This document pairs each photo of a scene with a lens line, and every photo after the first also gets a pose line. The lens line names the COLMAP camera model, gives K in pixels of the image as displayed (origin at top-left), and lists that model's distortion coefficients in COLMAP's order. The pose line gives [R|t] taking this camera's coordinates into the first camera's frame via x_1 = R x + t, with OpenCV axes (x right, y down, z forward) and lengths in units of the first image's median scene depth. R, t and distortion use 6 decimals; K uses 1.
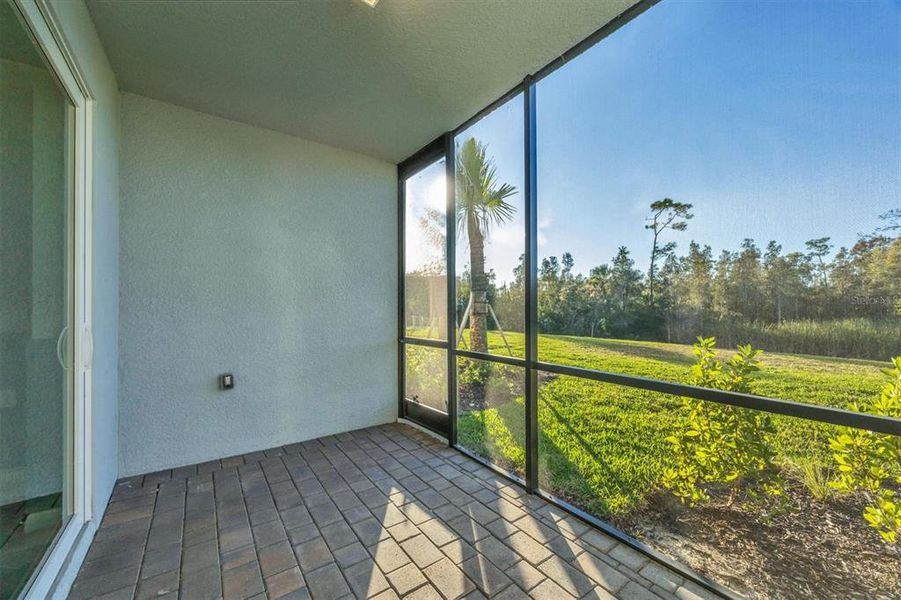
lens RADIAL K [[345.5, 0, 444.5], [0, 345.5, 306.0], [0, 0, 1]] dist [-0.001958, -0.000603]
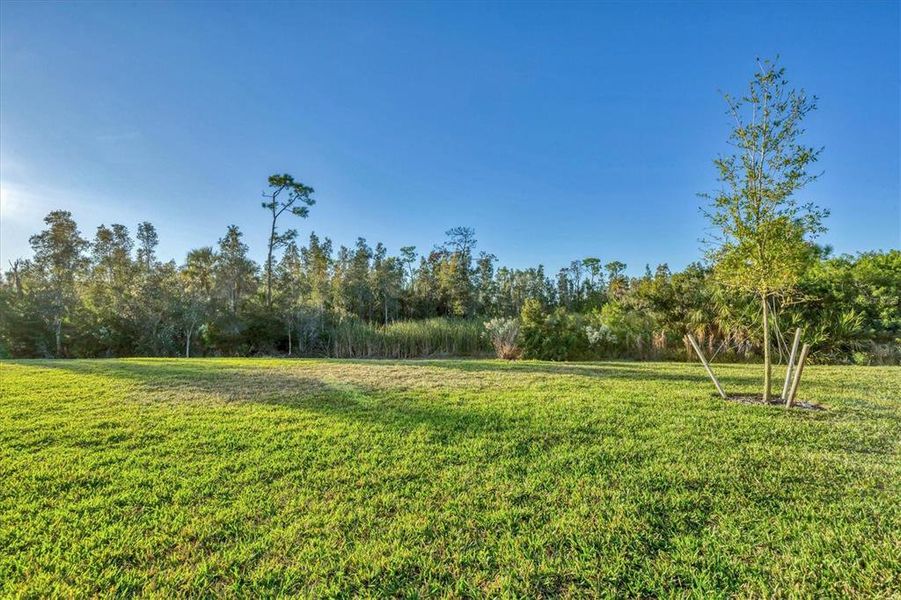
lens RADIAL K [[425.7, 0, 445.9], [0, 425.7, 308.4], [0, 0, 1]] dist [-0.000968, -0.000088]
pose [[0.591292, -0.000146, 0.806457, 0.054478], [-0.001078, 0.999999, 0.000971, 0.002553], [-0.806457, -0.001443, 0.591291, 0.101186]]
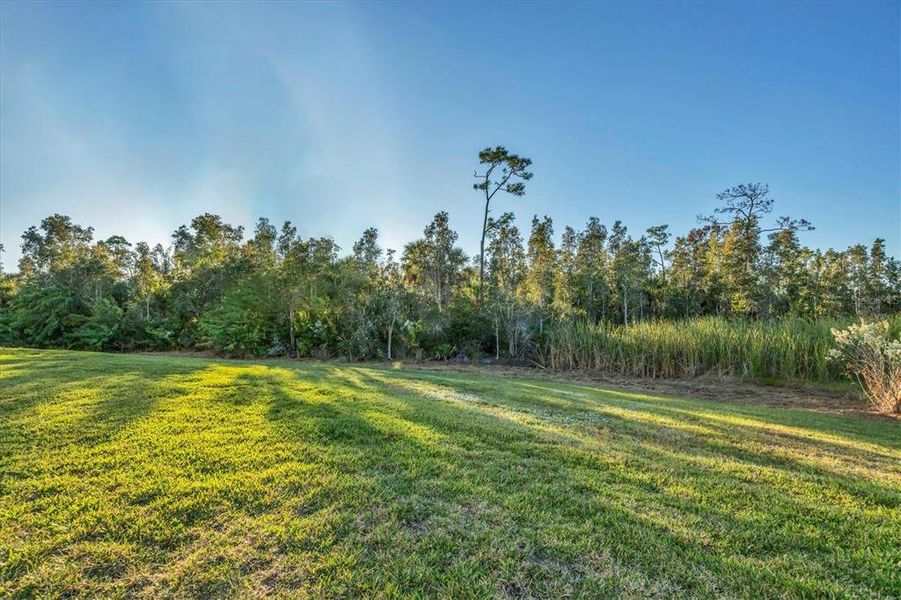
lens RADIAL K [[399.7, 0, 448.7], [0, 399.7, 302.9], [0, 0, 1]] dist [-0.015869, -0.000069]
pose [[0.932919, 0.003331, 0.360072, 0.250160], [-0.002303, 0.999992, -0.003285, 0.006503], [-0.360080, 0.002235, 0.932919, 0.276739]]
